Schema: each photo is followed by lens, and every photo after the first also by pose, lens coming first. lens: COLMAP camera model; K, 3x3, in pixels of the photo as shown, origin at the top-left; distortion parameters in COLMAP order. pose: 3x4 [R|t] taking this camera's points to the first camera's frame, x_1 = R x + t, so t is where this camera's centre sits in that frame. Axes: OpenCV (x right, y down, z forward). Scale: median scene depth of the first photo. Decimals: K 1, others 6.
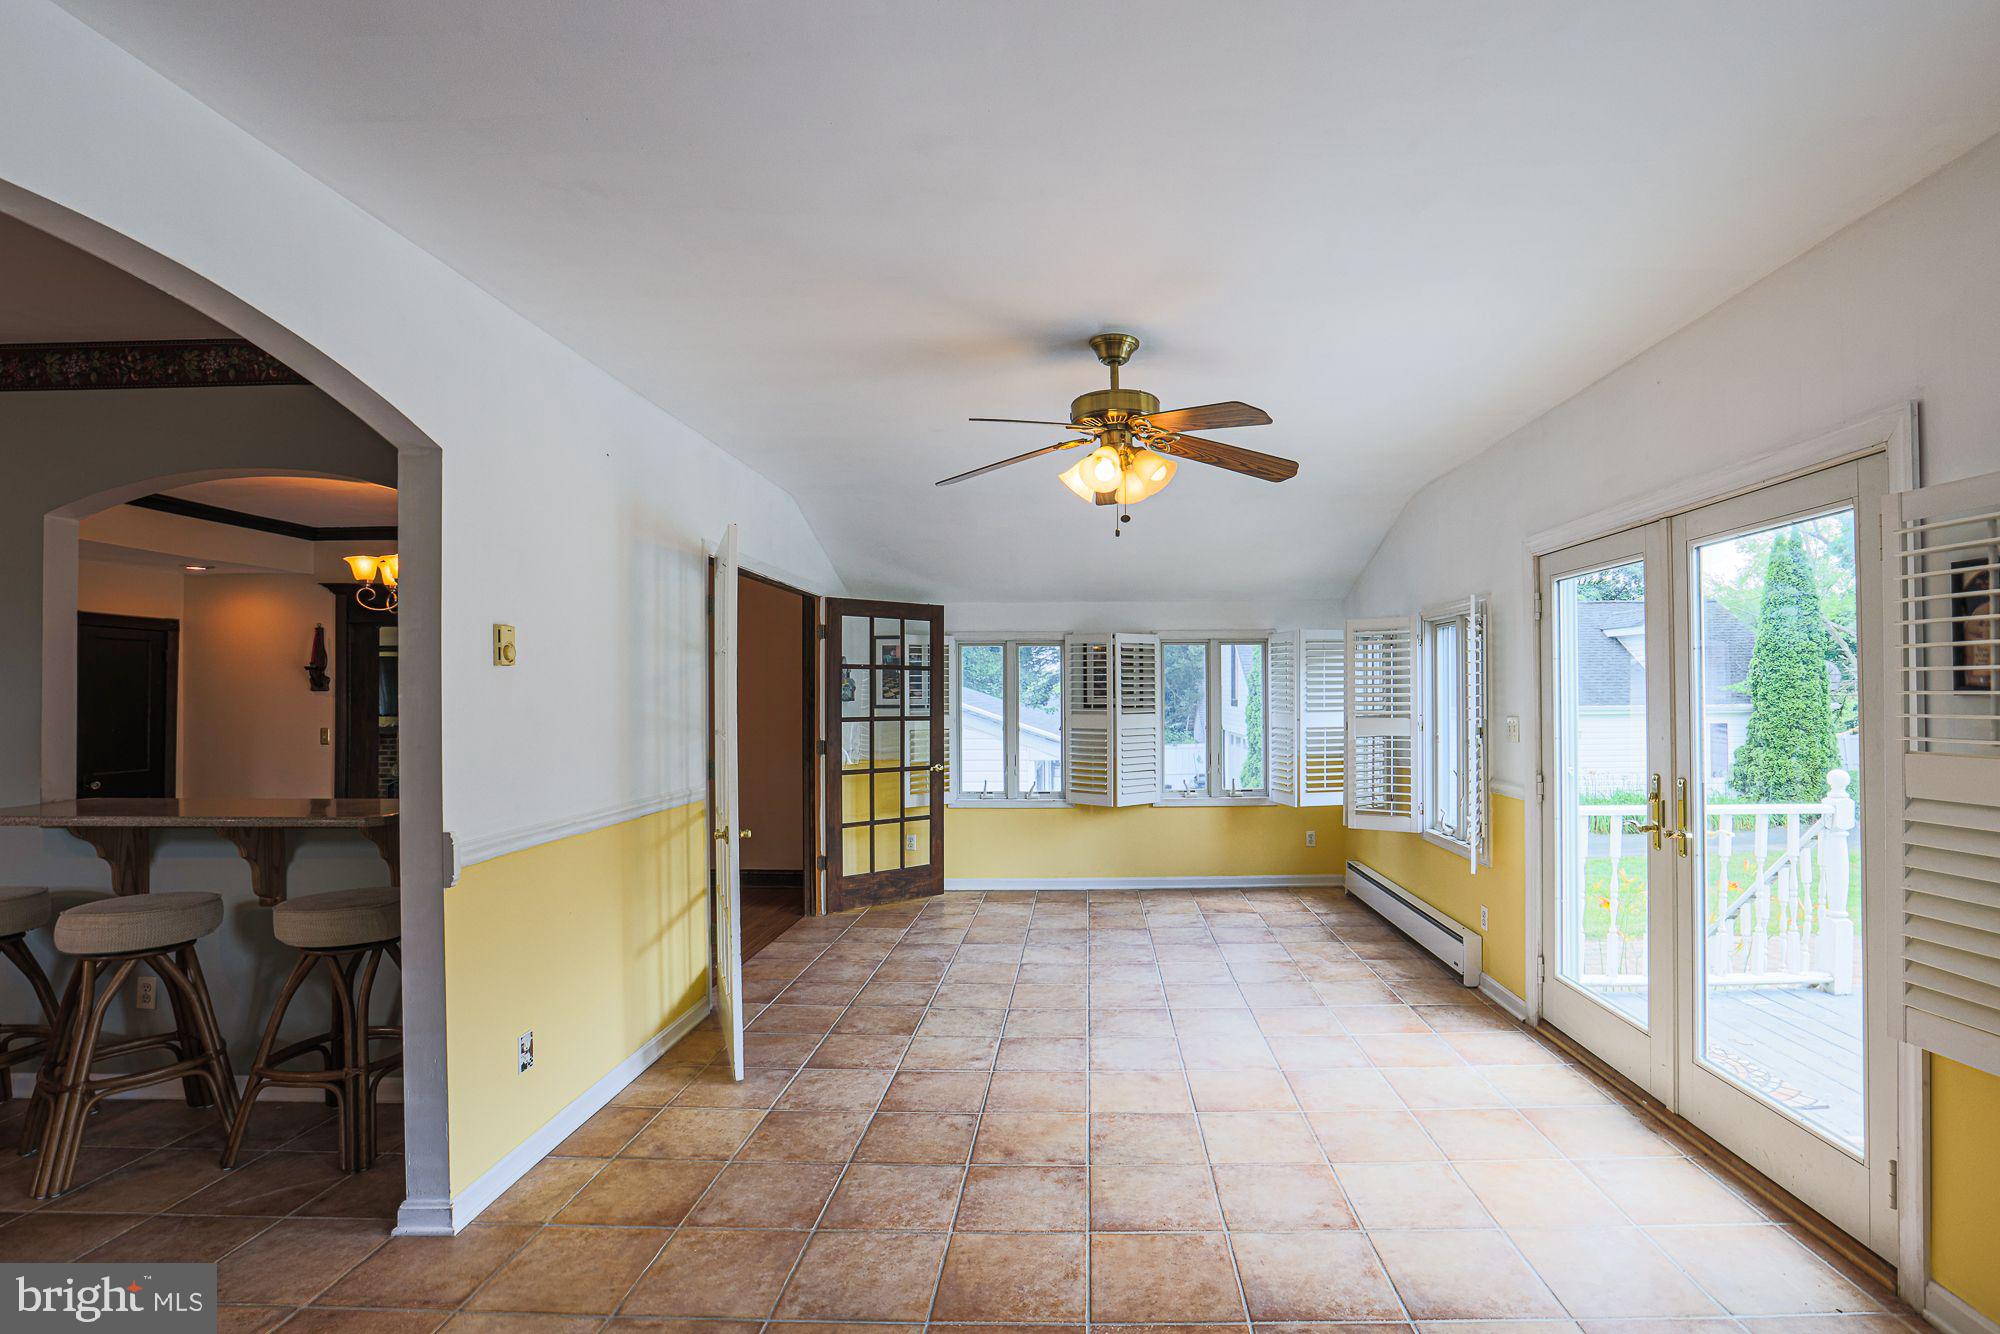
lens RADIAL K [[864.6, 0, 986.8], [0, 864.6, 685.5], [0, 0, 1]] dist [0.002458, 0.001170]
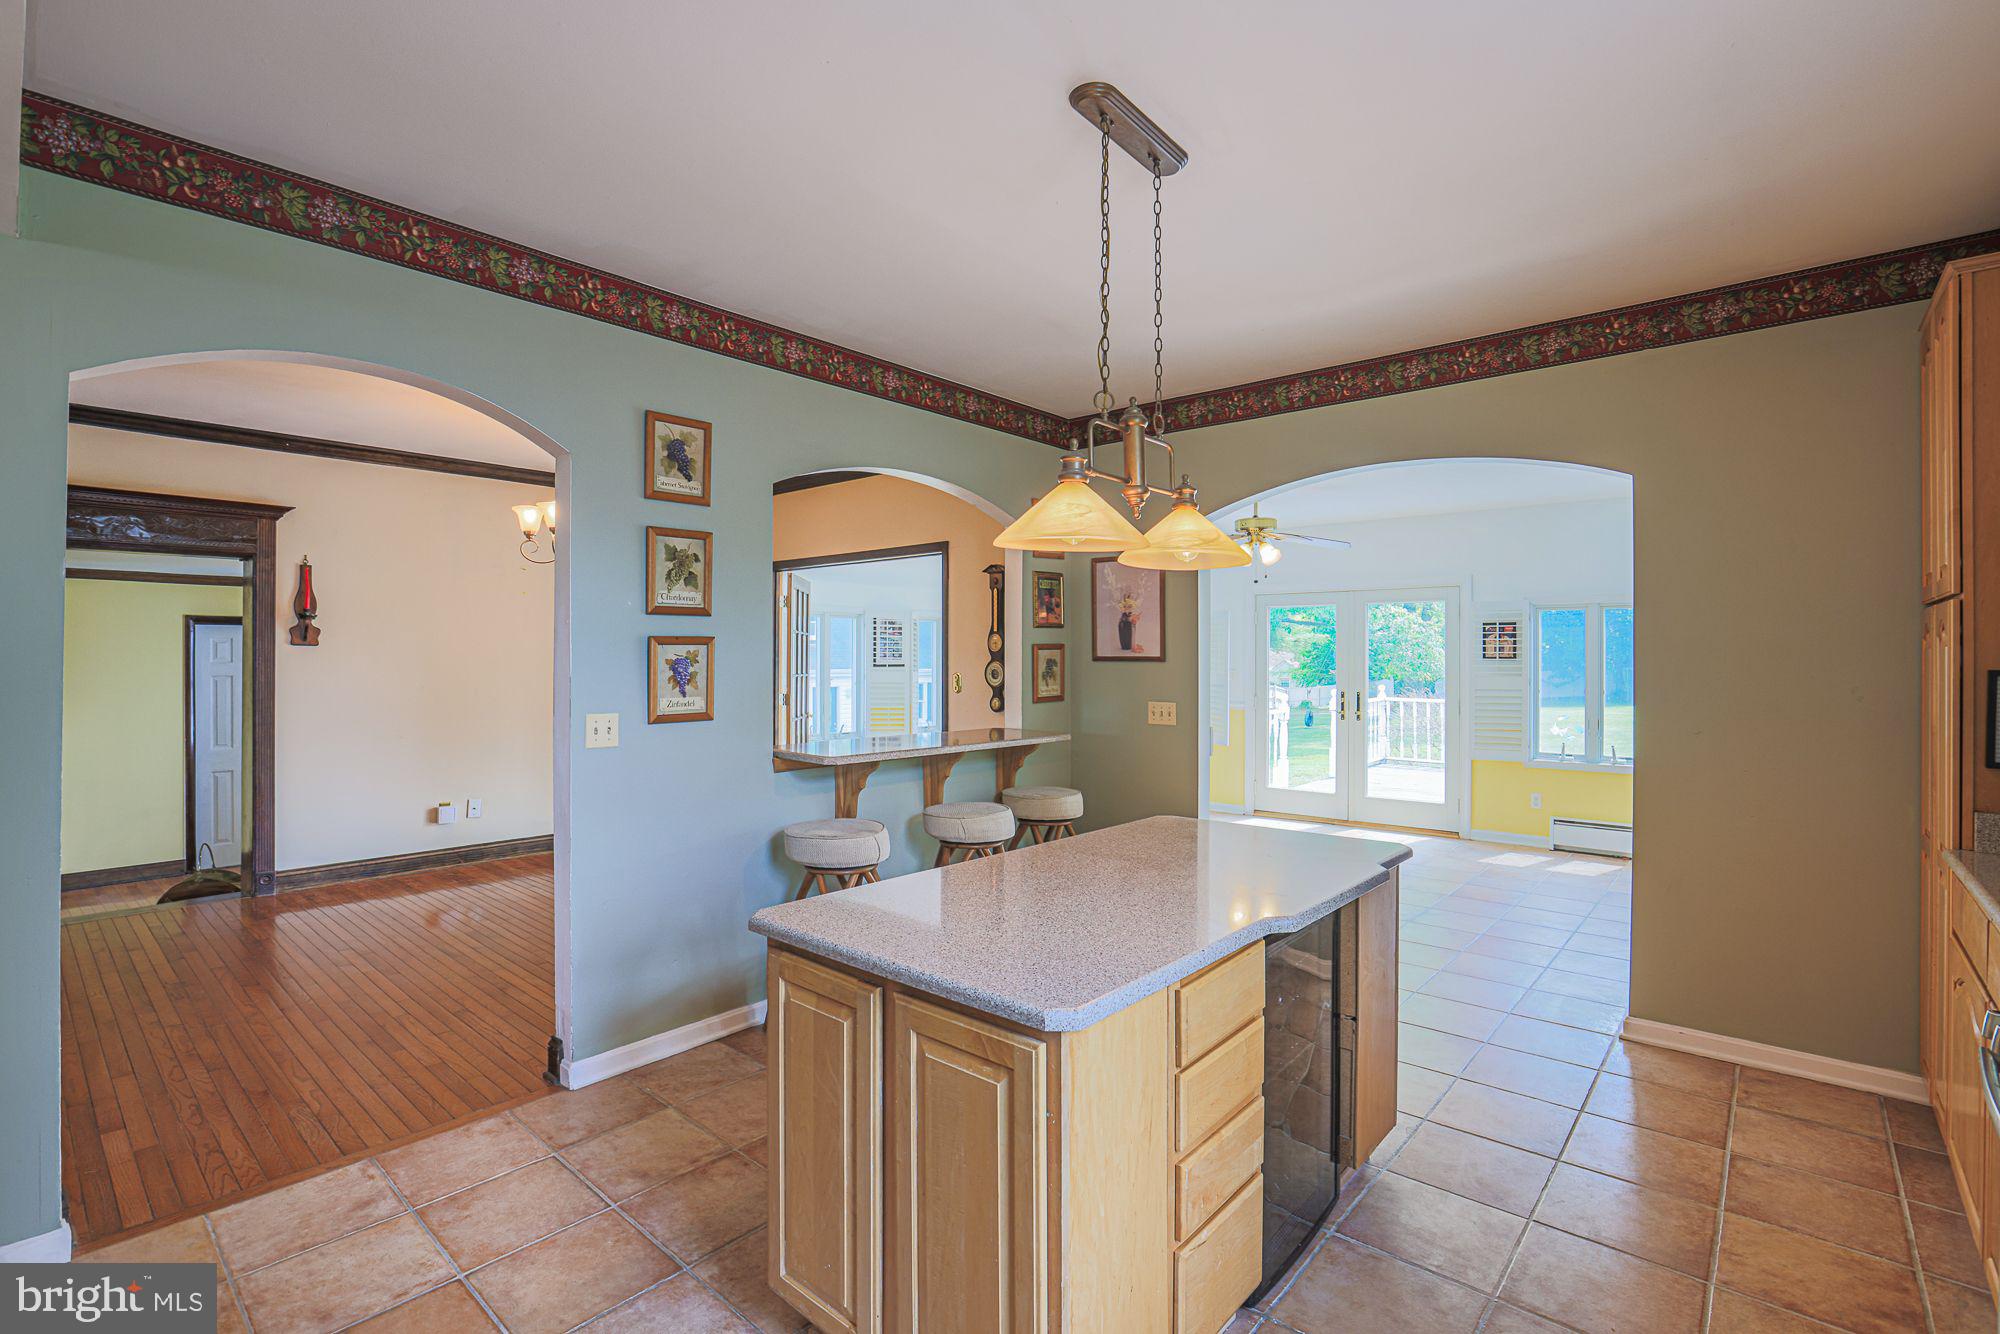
lens RADIAL K [[916.5, 0, 999.2], [0, 916.5, 659.0], [0, 0, 1]] dist [-0.048552, 0.013124]
pose [[0.618634, 0.005563, 0.785659, -1.796554], [-0.015548, 0.999866, 0.005162, 0.009601], [-0.785525, -0.015409, 0.618638, 0.078634]]
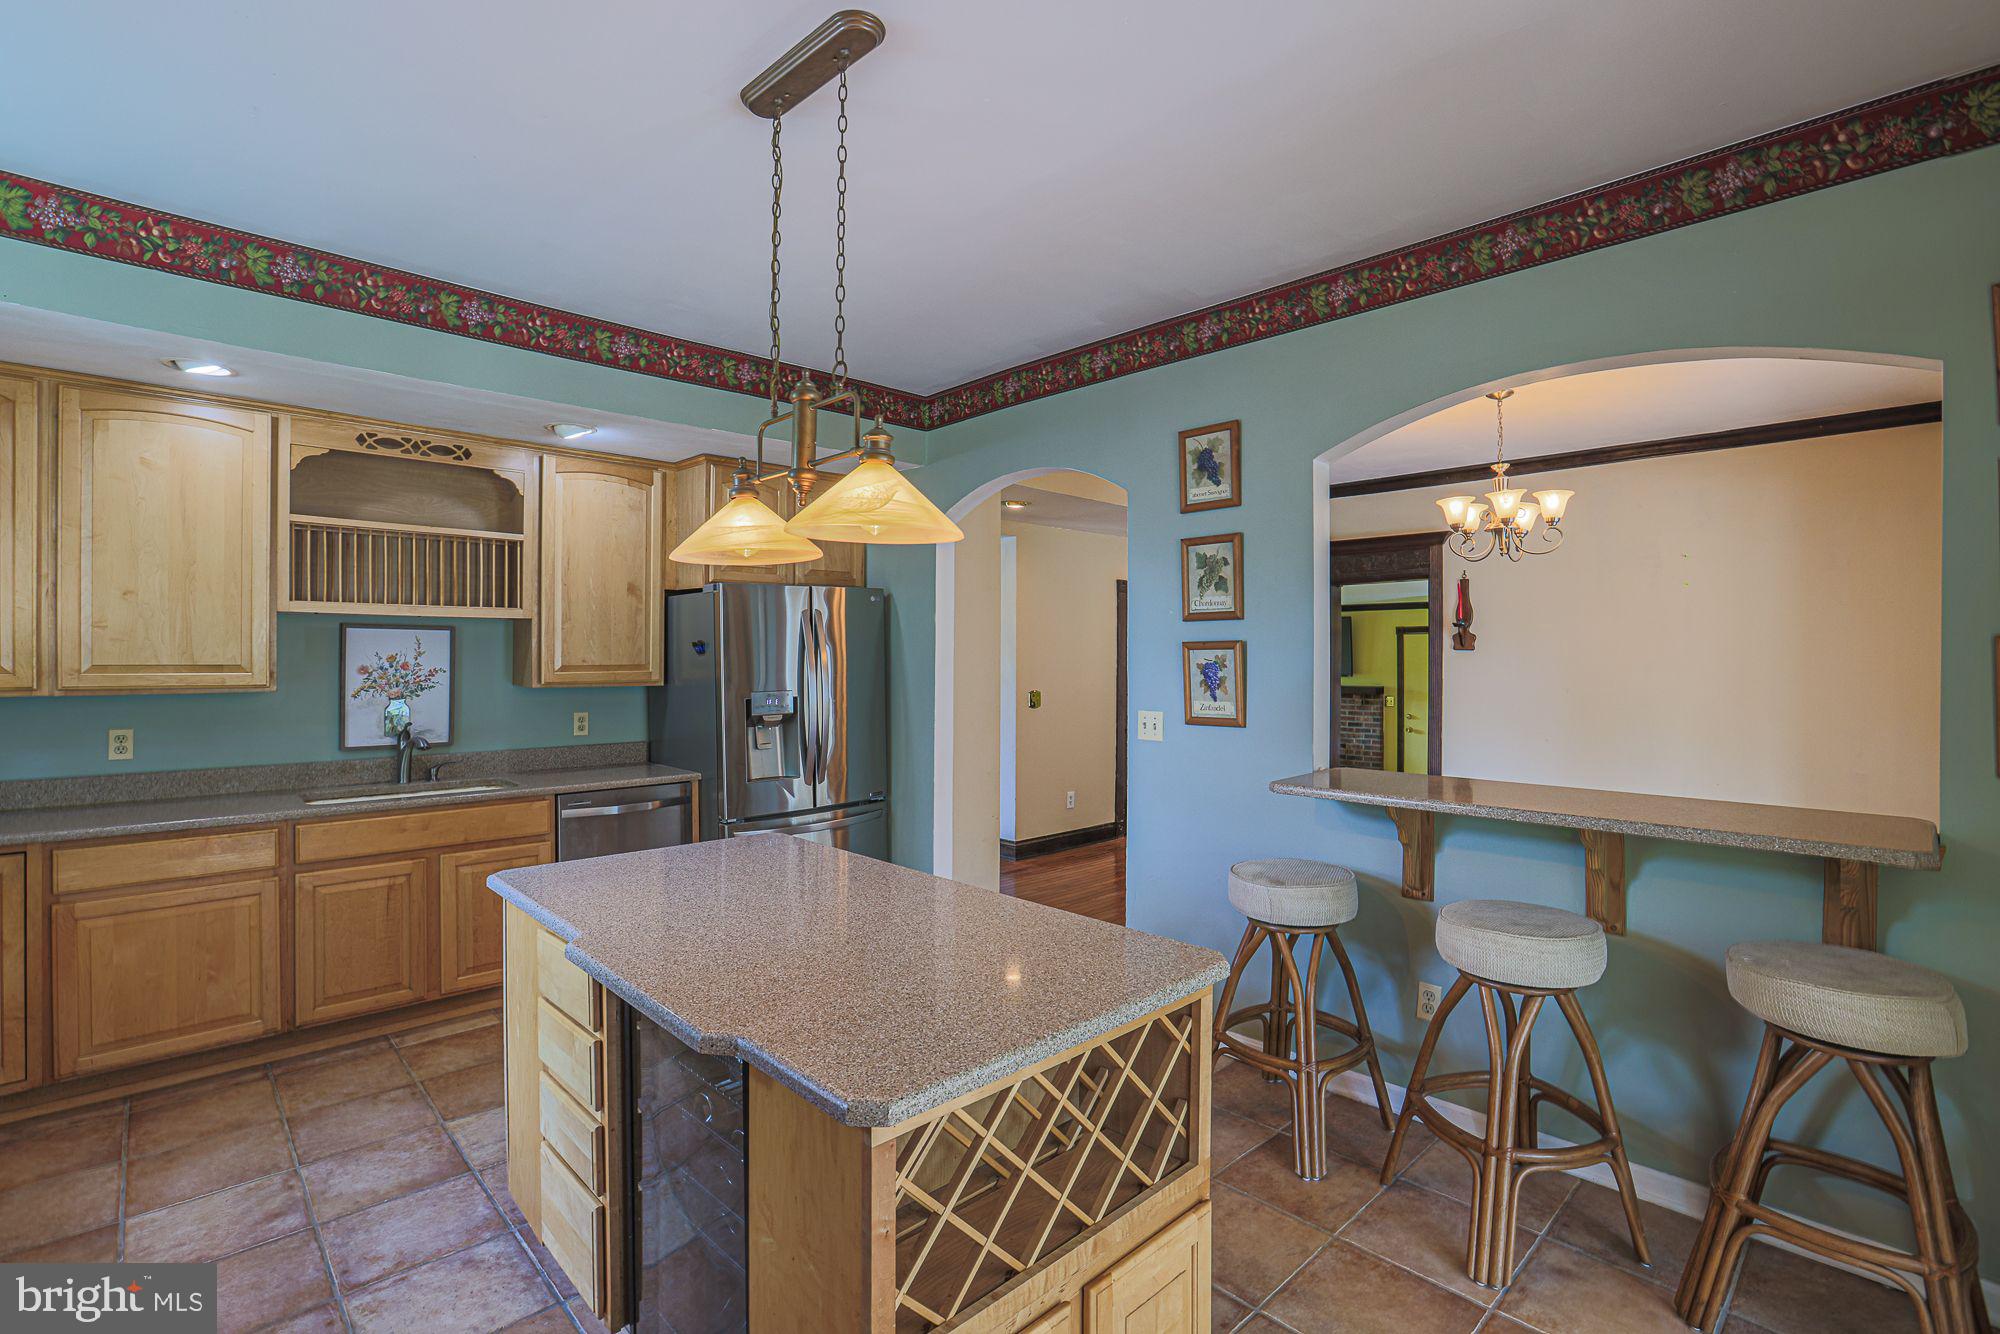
lens RADIAL K [[925.8, 0, 1000.6], [0, 925.8, 656.9], [0, 0, 1]] dist [-0.053649, 0.014331]
pose [[0.731288, 0.006132, -0.682041, -0.663113], [0.003435, 0.999914, 0.012673, -0.001341], [0.682060, -0.011610, 0.731204, 0.059365]]
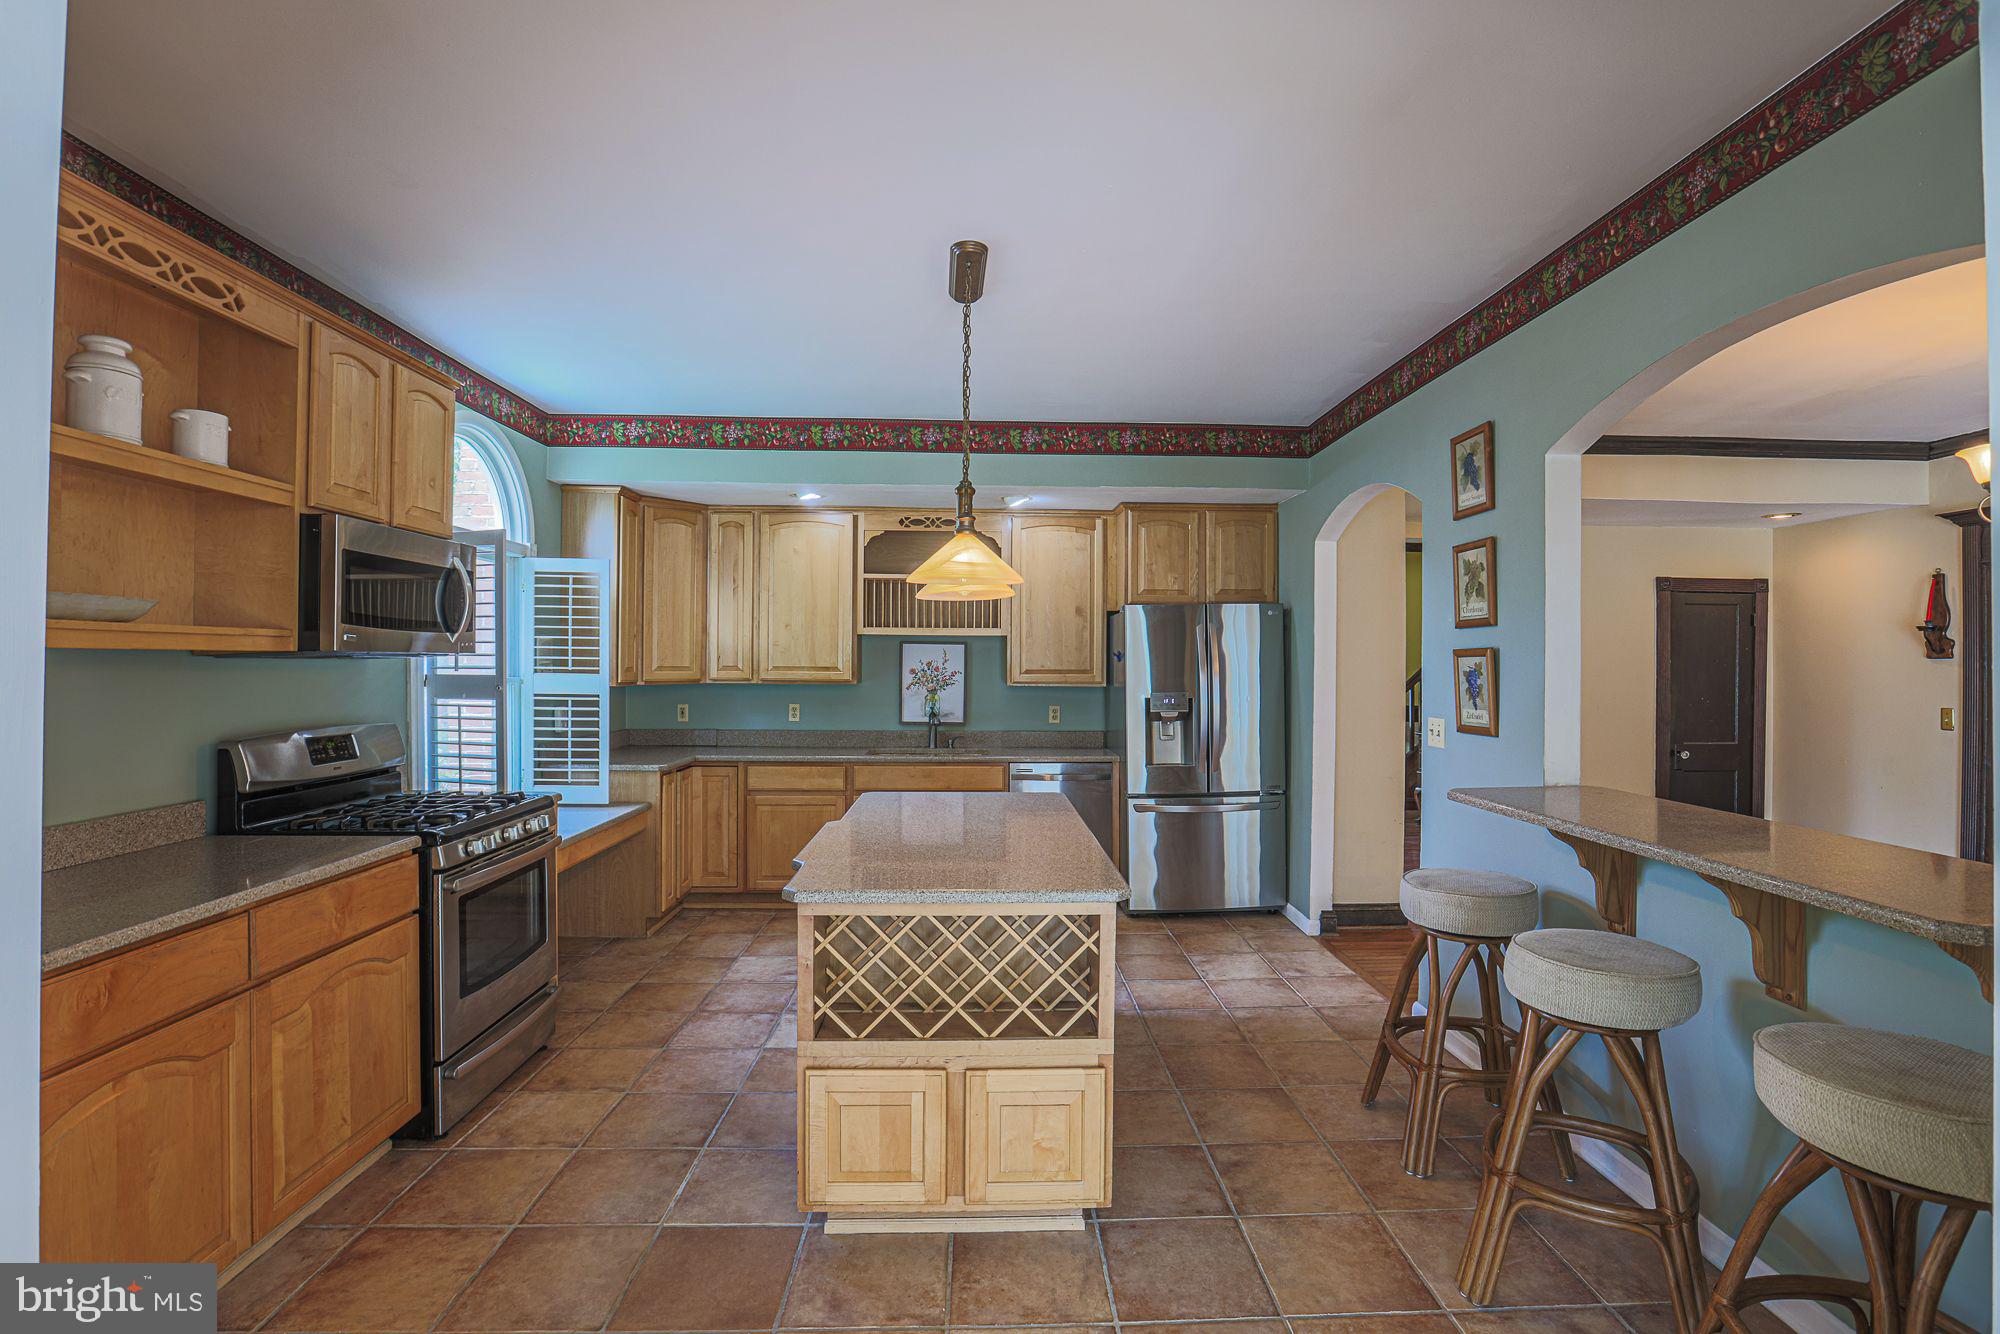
lens RADIAL K [[916.5, 0, 1009.5], [0, 916.5, 657.4], [0, 0, 1]] dist [-0.048552, 0.013124]
pose [[0.088553, -0.001105, -0.996071, -0.237849], [0.006387, 0.999979, -0.000541, 0.002183], [0.996051, -0.006314, 0.088558, 0.388087]]
